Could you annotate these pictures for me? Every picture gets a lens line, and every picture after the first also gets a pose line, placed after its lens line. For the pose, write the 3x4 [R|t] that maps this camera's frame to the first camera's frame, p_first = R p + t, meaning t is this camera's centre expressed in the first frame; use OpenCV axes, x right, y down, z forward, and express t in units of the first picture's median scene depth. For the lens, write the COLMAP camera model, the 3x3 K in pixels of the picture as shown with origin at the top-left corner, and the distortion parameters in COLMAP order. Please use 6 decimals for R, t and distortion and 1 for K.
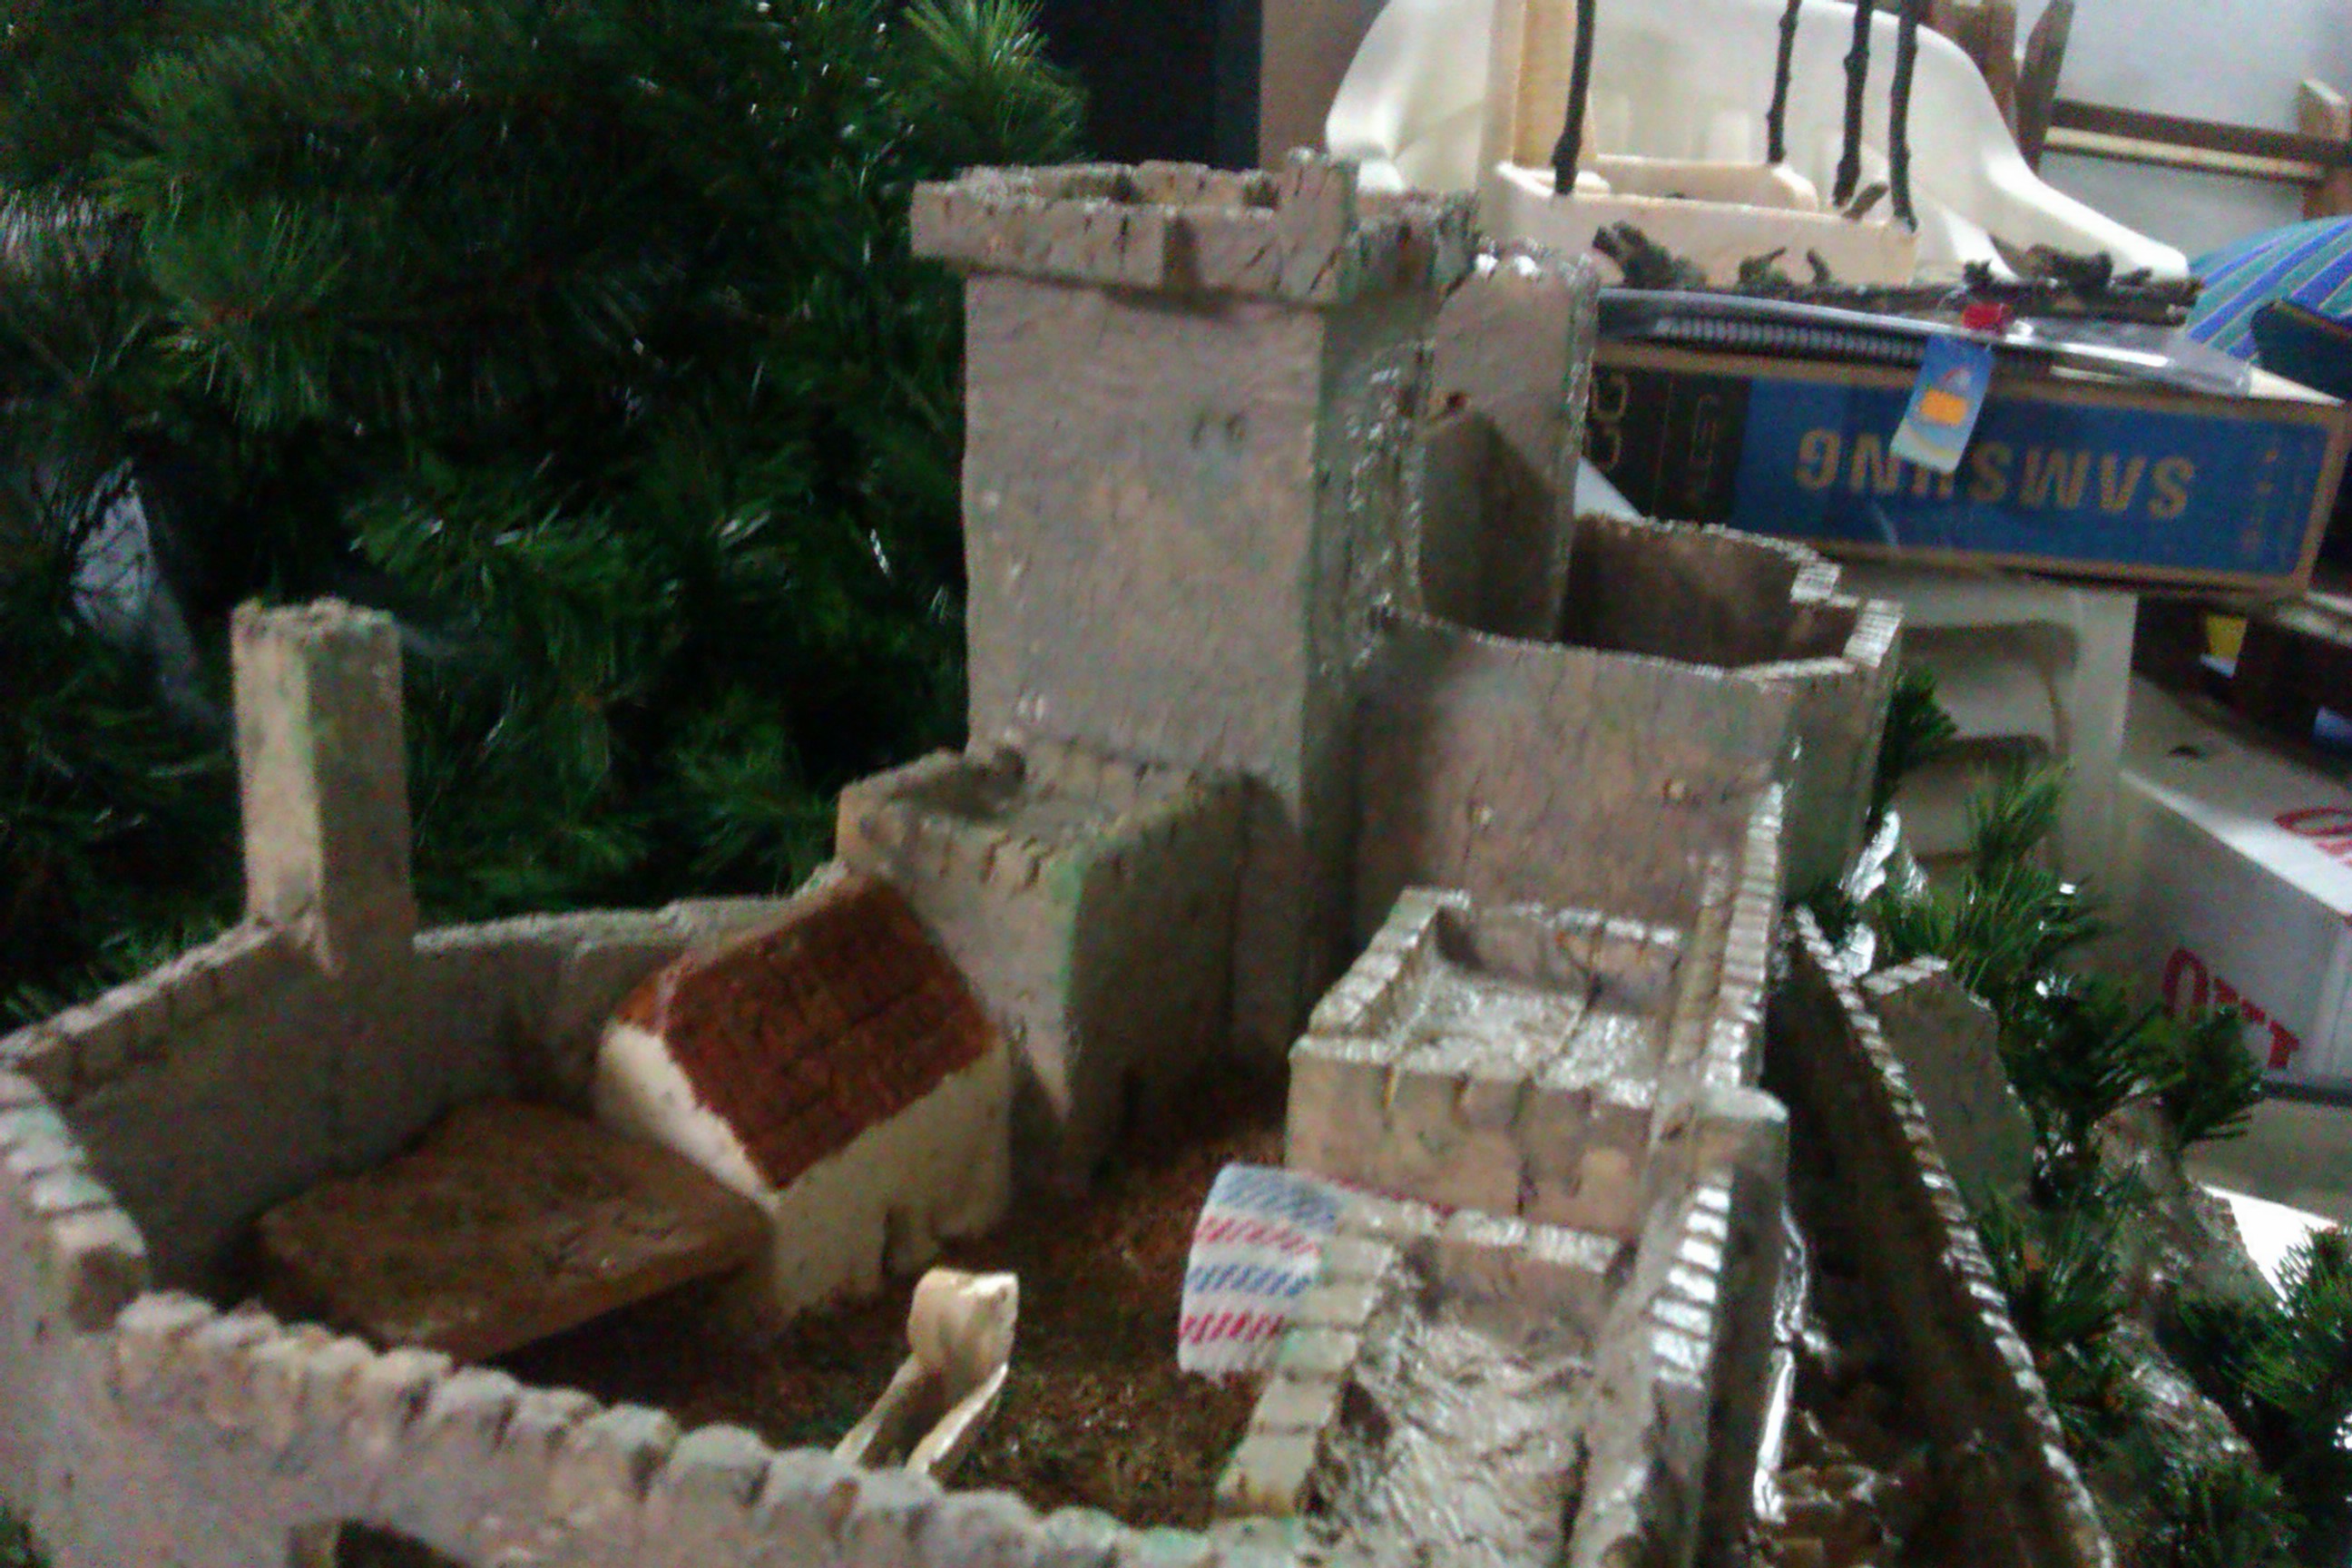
lens RADIAL K [[2256.5, 0, 1189.7], [0, 2256.5, 775.6], [0, 0, 1]] dist [0.026775, 0.000000]
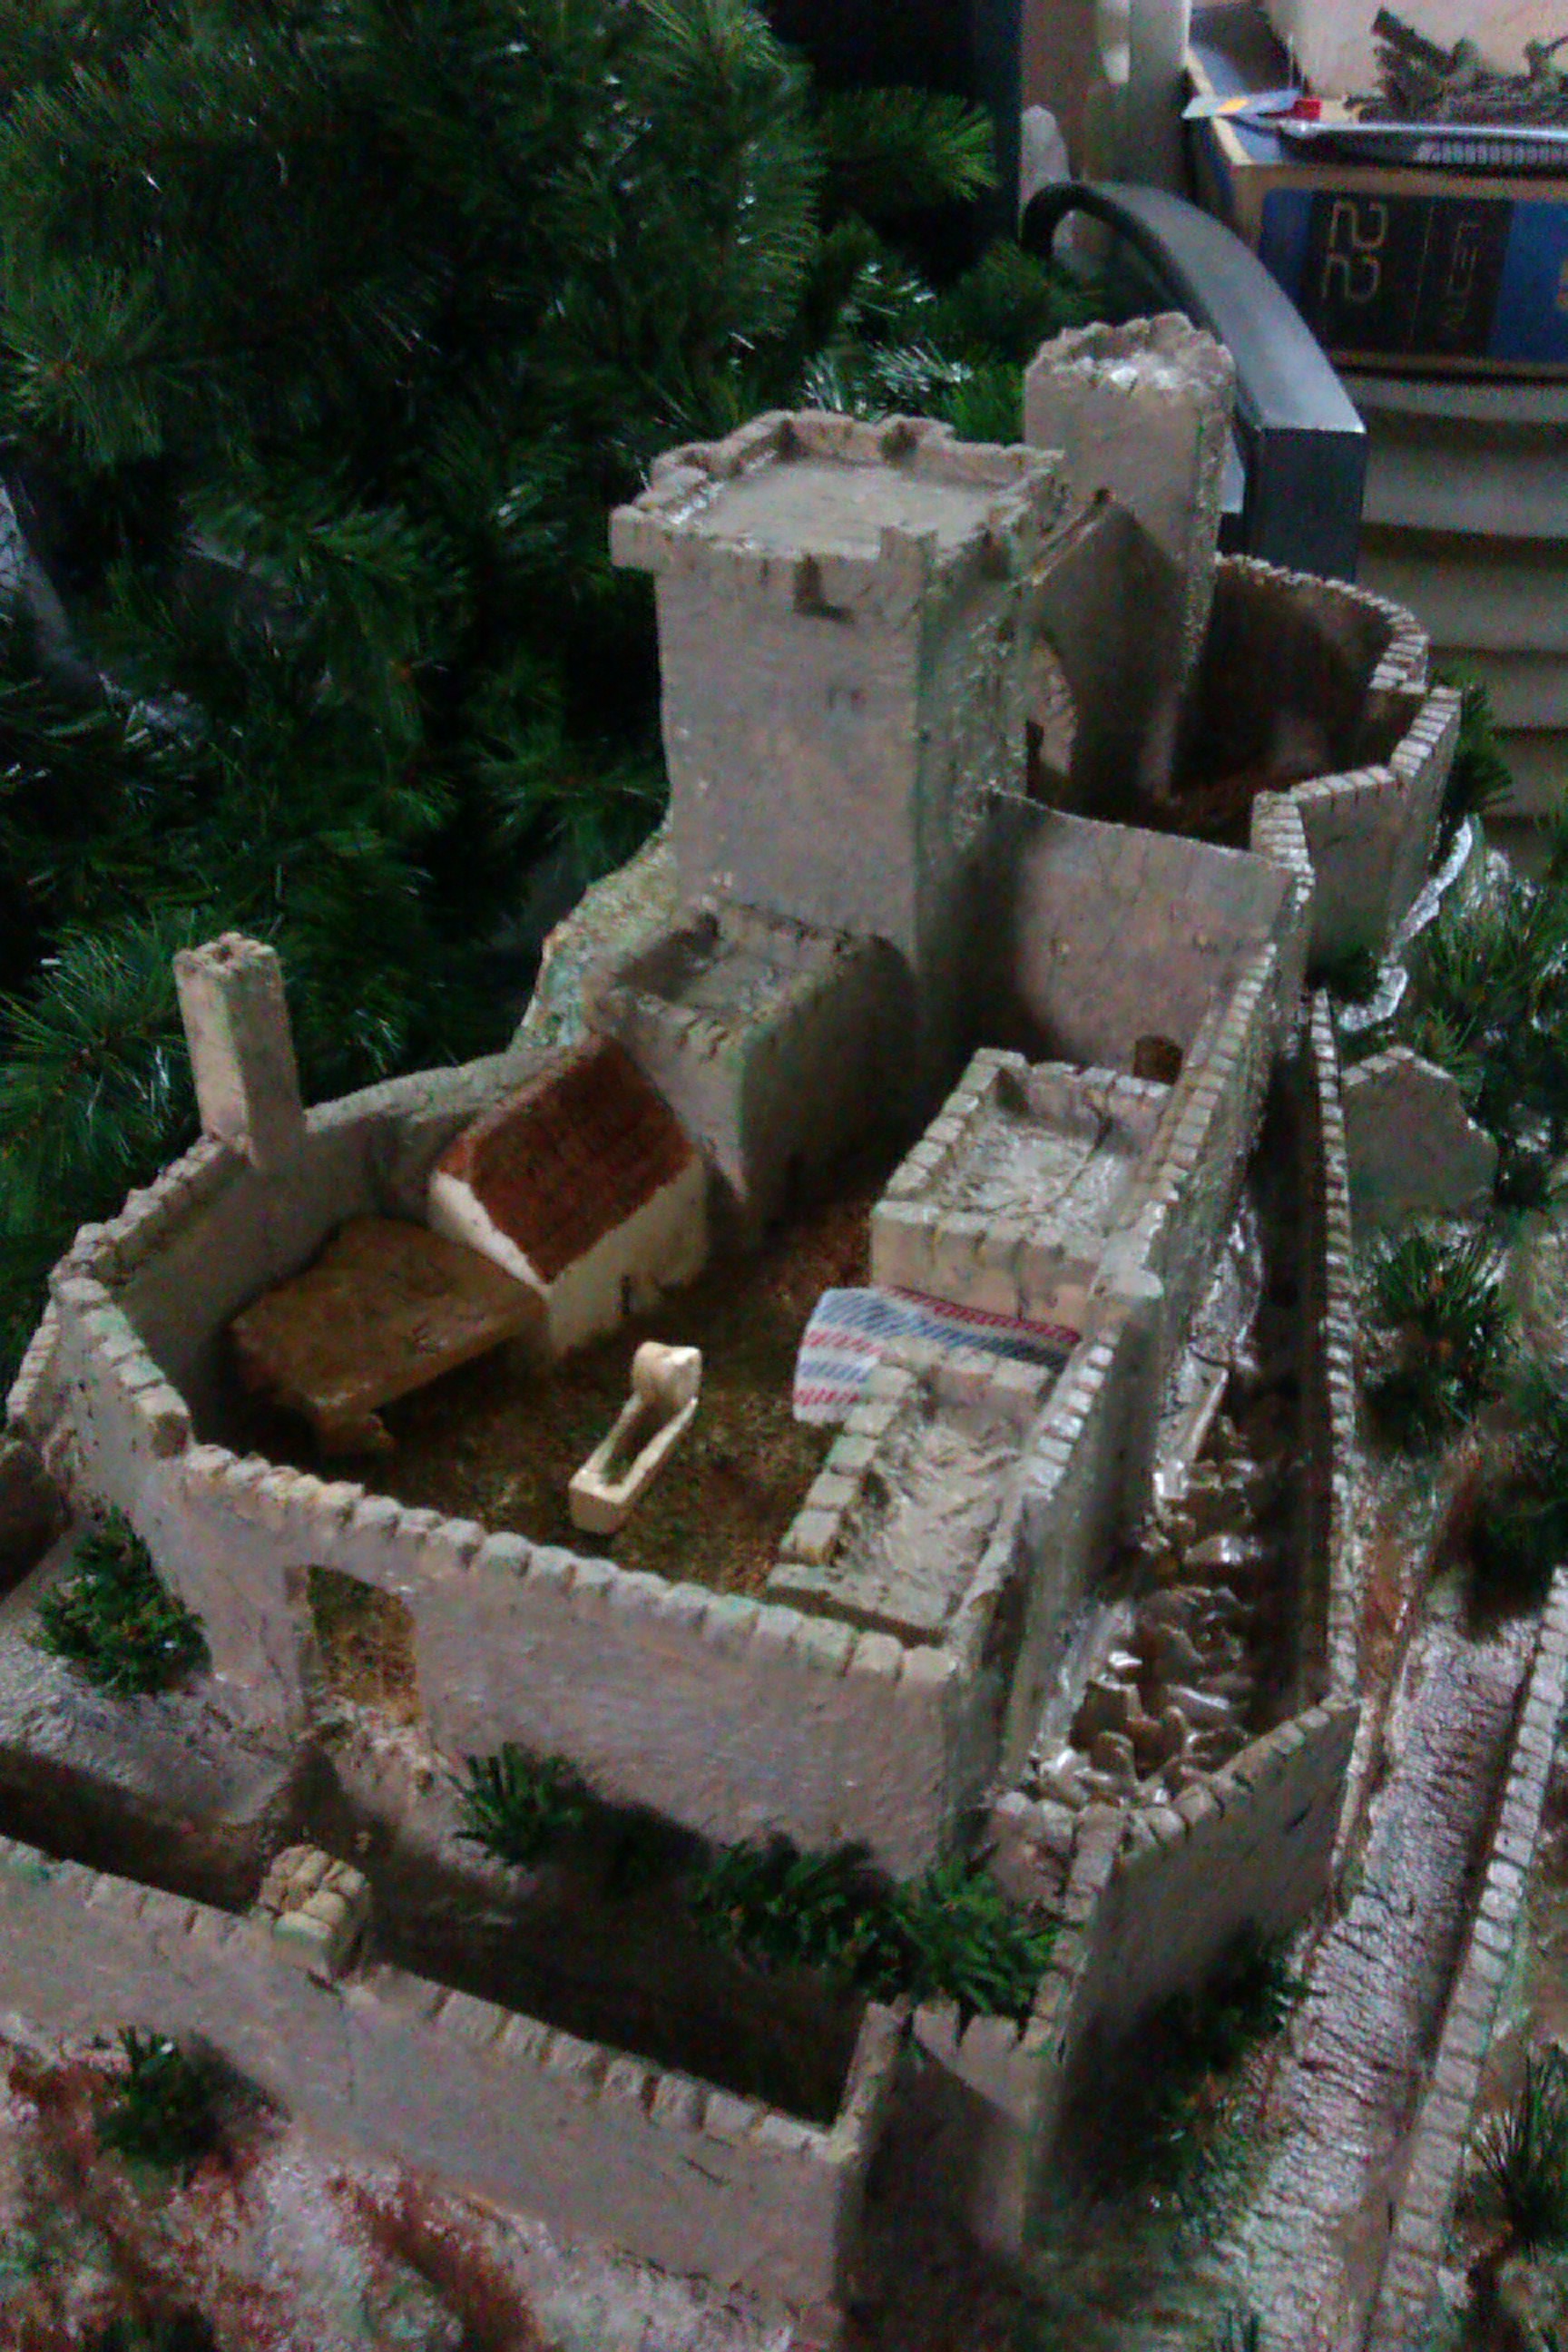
lens RADIAL K [[2256.5, 0, 781.6], [0, 2256.5, 1163.7], [0, 0, 1]] dist [0.026775, 0.000000]
pose [[0.994506, 0.002014, -0.104656, 0.126078], [0.030213, 0.951740, 0.305413, -0.329549], [0.100221, -0.306897, 0.946451, -0.384092]]
